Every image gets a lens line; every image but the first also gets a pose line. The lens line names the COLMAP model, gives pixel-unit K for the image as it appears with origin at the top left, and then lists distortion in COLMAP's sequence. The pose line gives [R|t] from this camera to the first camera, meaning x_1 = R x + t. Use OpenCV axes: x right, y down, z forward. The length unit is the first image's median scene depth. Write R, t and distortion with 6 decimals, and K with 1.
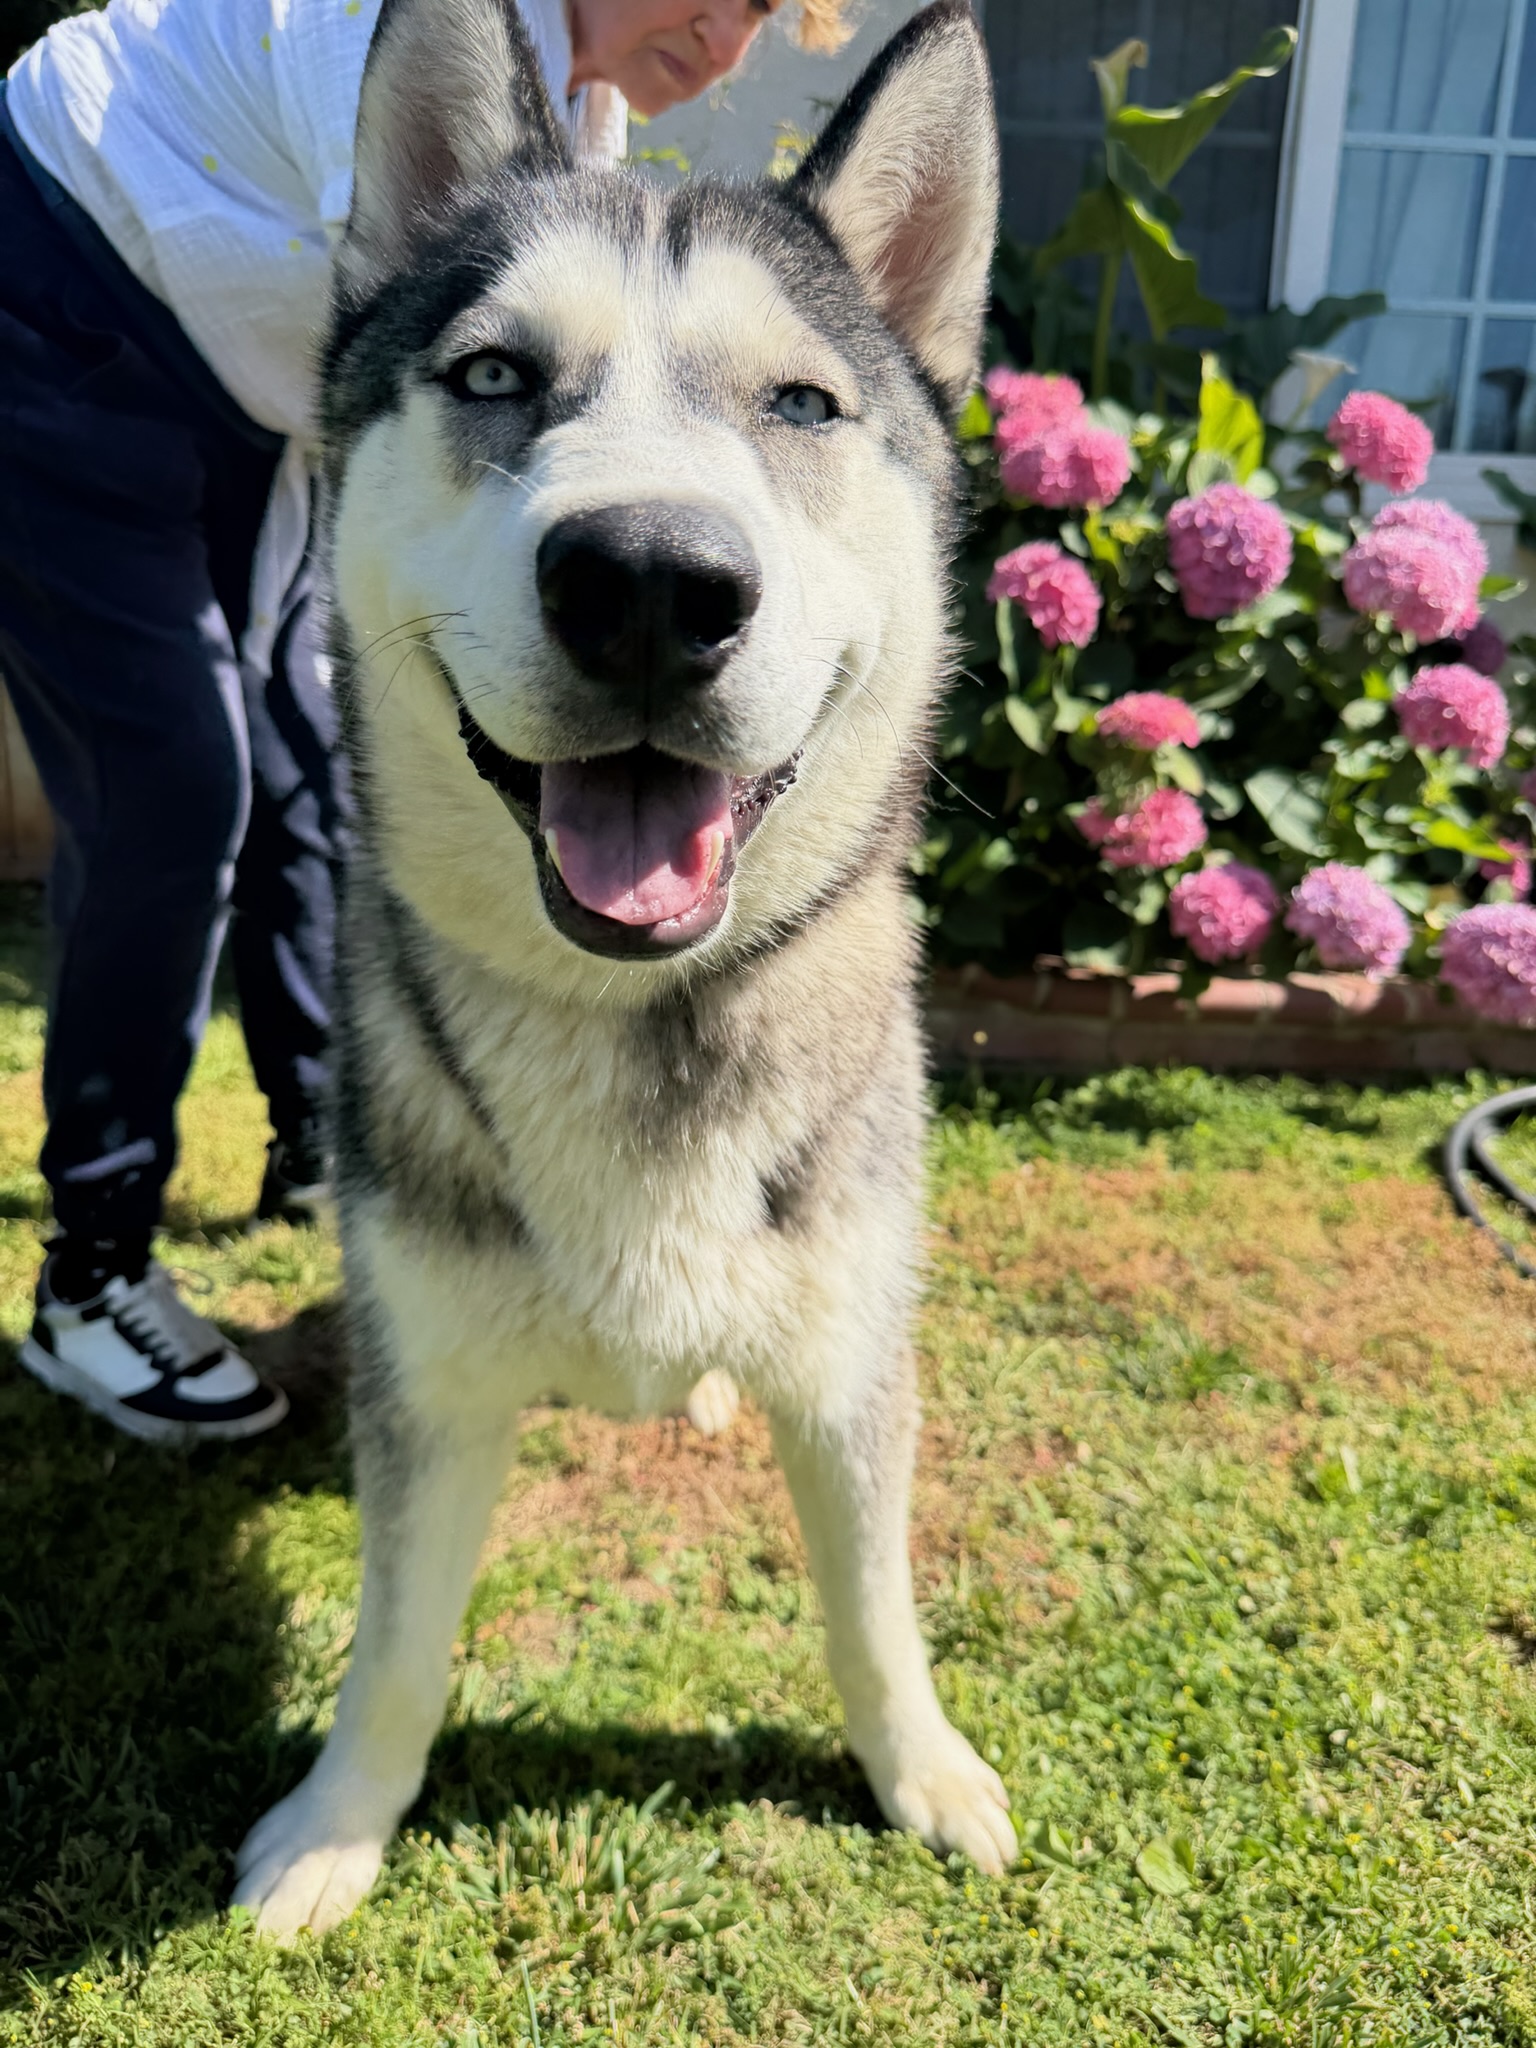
lens RADIAL K [[1485.1, 0, 759.3], [0, 1485.1, 1028.9], [0, 0, 1]] dist [-0.026026, 0.003956]
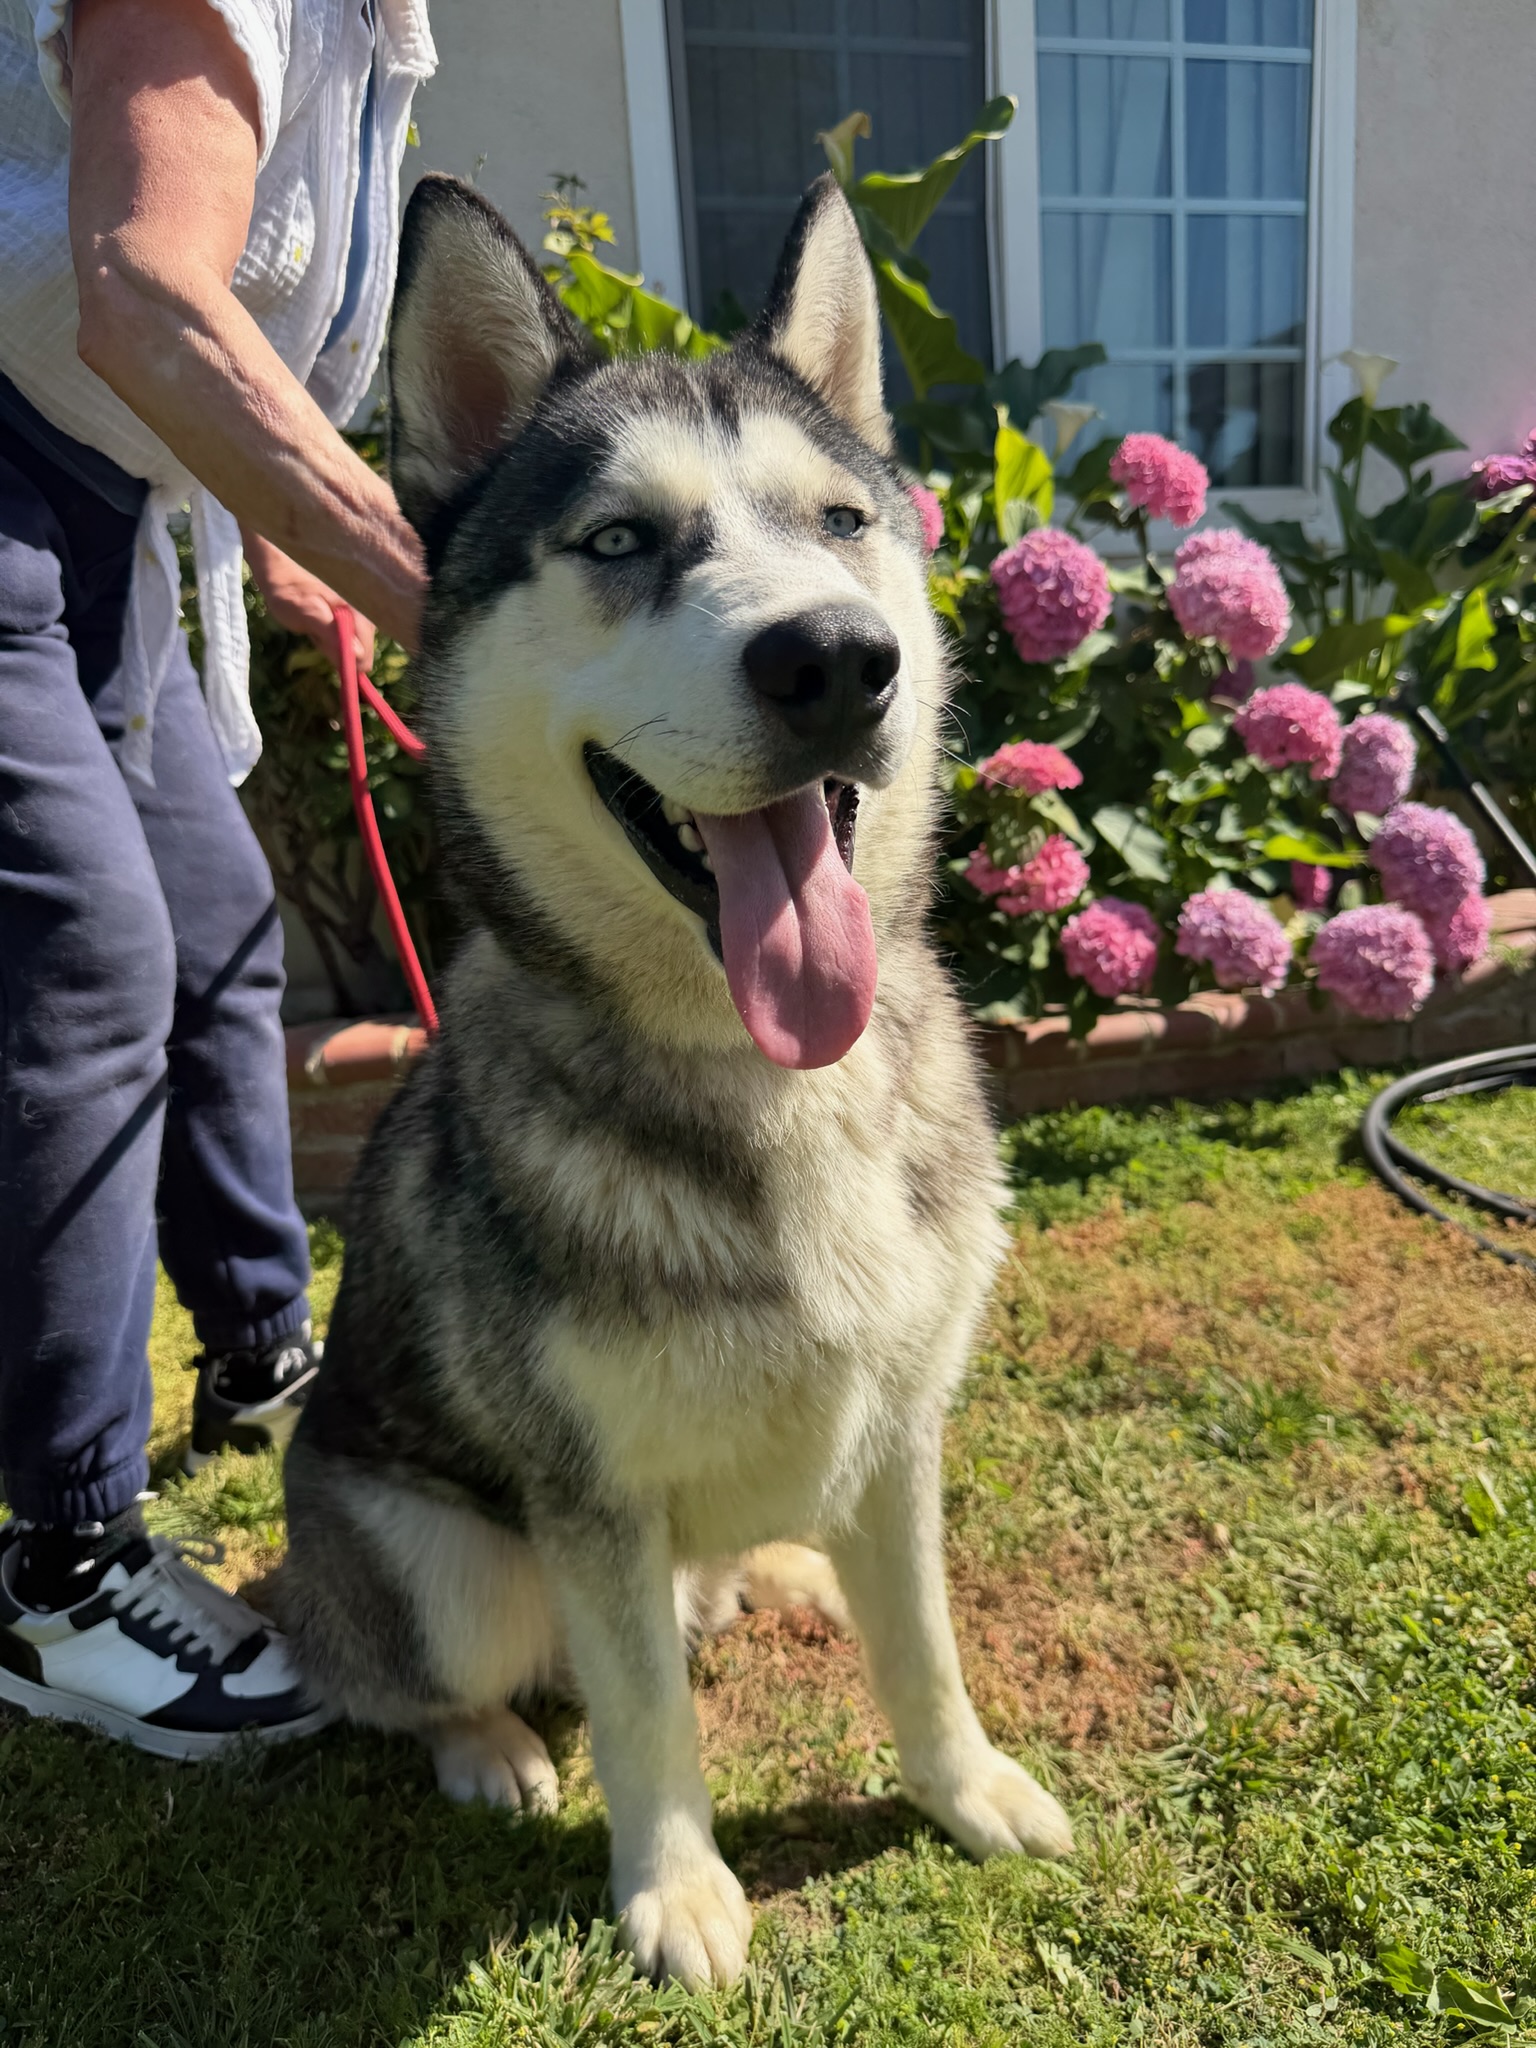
lens RADIAL K [[1485.1, 0, 758.7], [0, 1485.1, 1034.4], [0, 0, 1]] dist [-0.026026, 0.003956]
pose [[0.969666, -0.141151, 0.199558, -0.126558], [0.150951, 0.987932, -0.034697, -0.023137], [-0.192252, 0.063768, 0.979271, 0.072237]]
